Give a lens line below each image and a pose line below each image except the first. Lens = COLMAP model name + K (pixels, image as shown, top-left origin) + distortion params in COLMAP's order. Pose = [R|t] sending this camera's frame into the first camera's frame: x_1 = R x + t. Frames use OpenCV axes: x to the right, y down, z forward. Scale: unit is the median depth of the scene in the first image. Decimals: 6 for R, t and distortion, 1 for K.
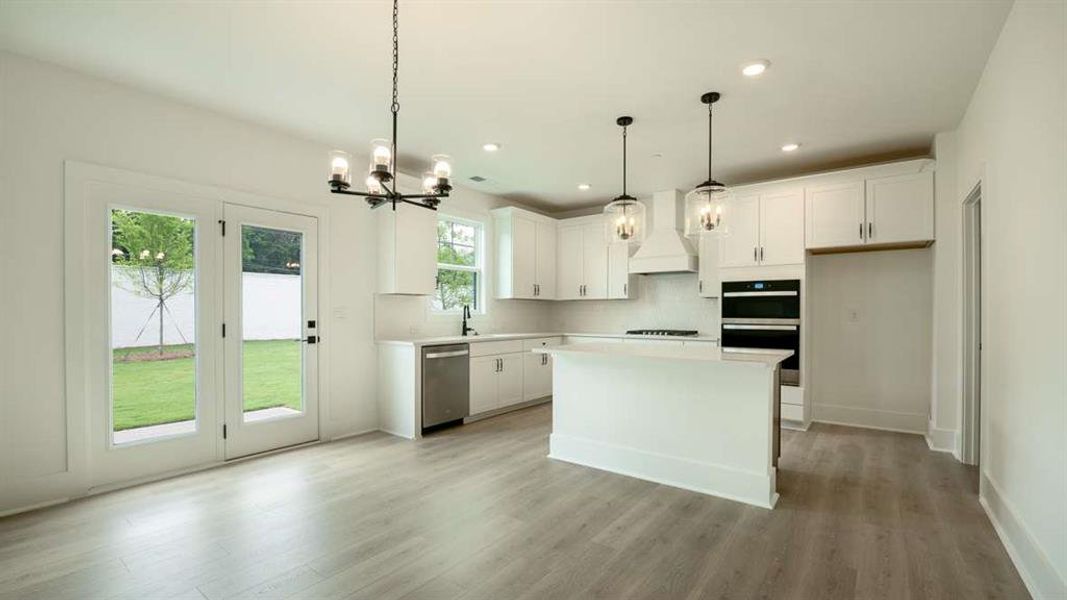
lens RADIAL K [[459.7, 0, 521.1], [0, 459.7, 314.0], [0, 0, 1]] dist [-0.018668, -0.000067]
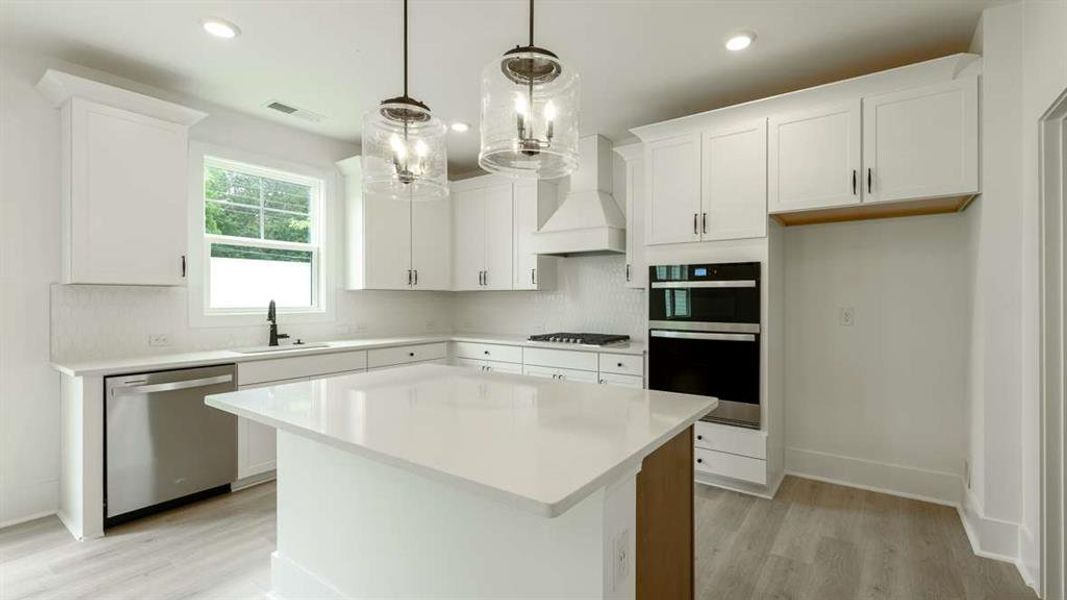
lens RADIAL K [[474.7, 0, 536.9], [0, 474.7, 298.8], [0, 0, 1]] dist [0.004289, 0.000025]
pose [[0.999365, -0.000350, 0.035634, 0.269367], [0.000522, 0.999988, -0.004814, -0.020714], [-0.035631, 0.004829, 0.999353, 0.340356]]
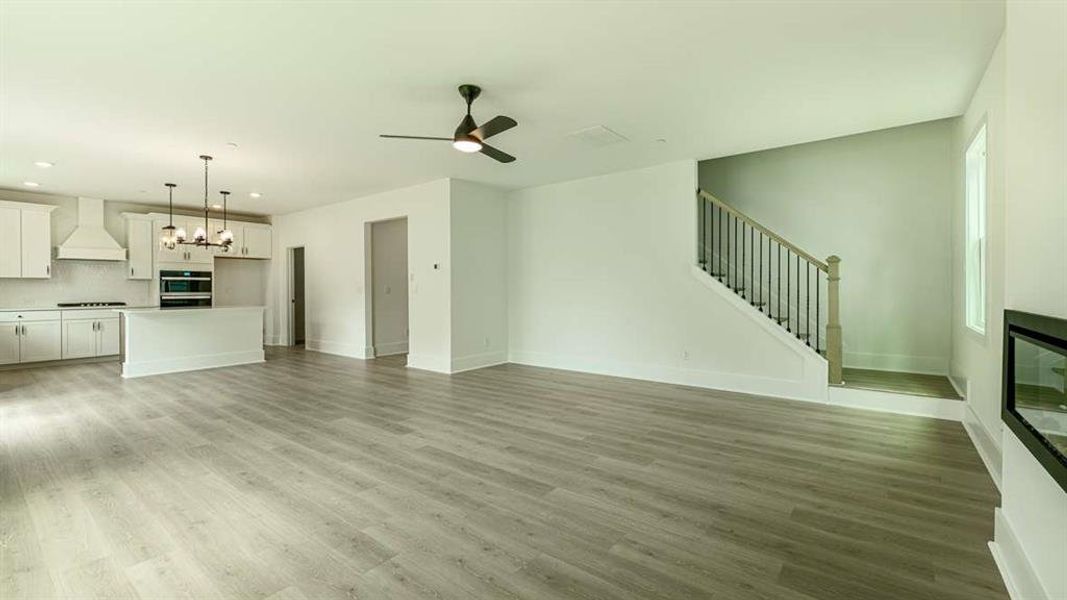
lens RADIAL K [[445.4, 0, 558.4], [0, 445.4, 289.9], [0, 0, 1]] dist [-0.000030, -0.000984]
pose [[-0.026642, -0.008481, 0.999609, -1.273573], [0.005710, 0.999946, 0.008636, -0.006573], [-0.999629, 0.005937, -0.026592, -0.401314]]
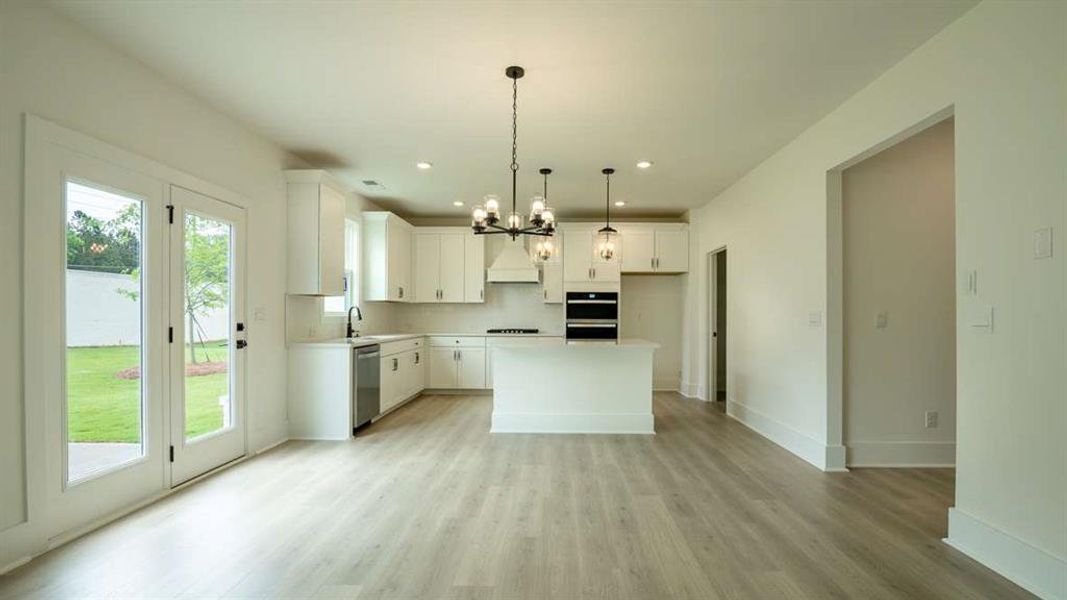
lens RADIAL K [[484.0, 0, 546.6], [0, 484.0, 315.6], [0, 0, 1]] dist [-0.015720, -0.000785]
pose [[0.800915, 0.001549, 0.598776, -0.489078], [-0.001260, 0.999999, -0.000901, -0.000021], [-0.598777, -0.000033, 0.800916, -0.104154]]
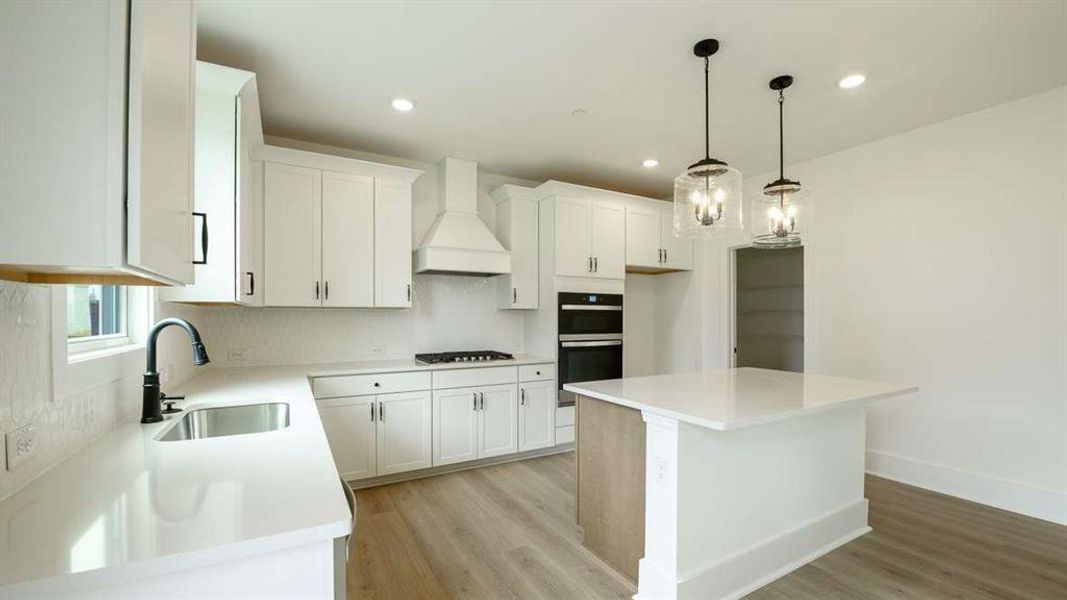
lens RADIAL K [[445.4, 0, 548.4], [0, 445.4, 317.7], [0, 0, 1]] dist [-0.000030, -0.000984]
pose [[0.358261, -0.002278, 0.933619, -0.368468], [0.004368, 0.999990, 0.000763, -0.025082], [-0.933611, 0.003805, 0.358267, 0.778923]]
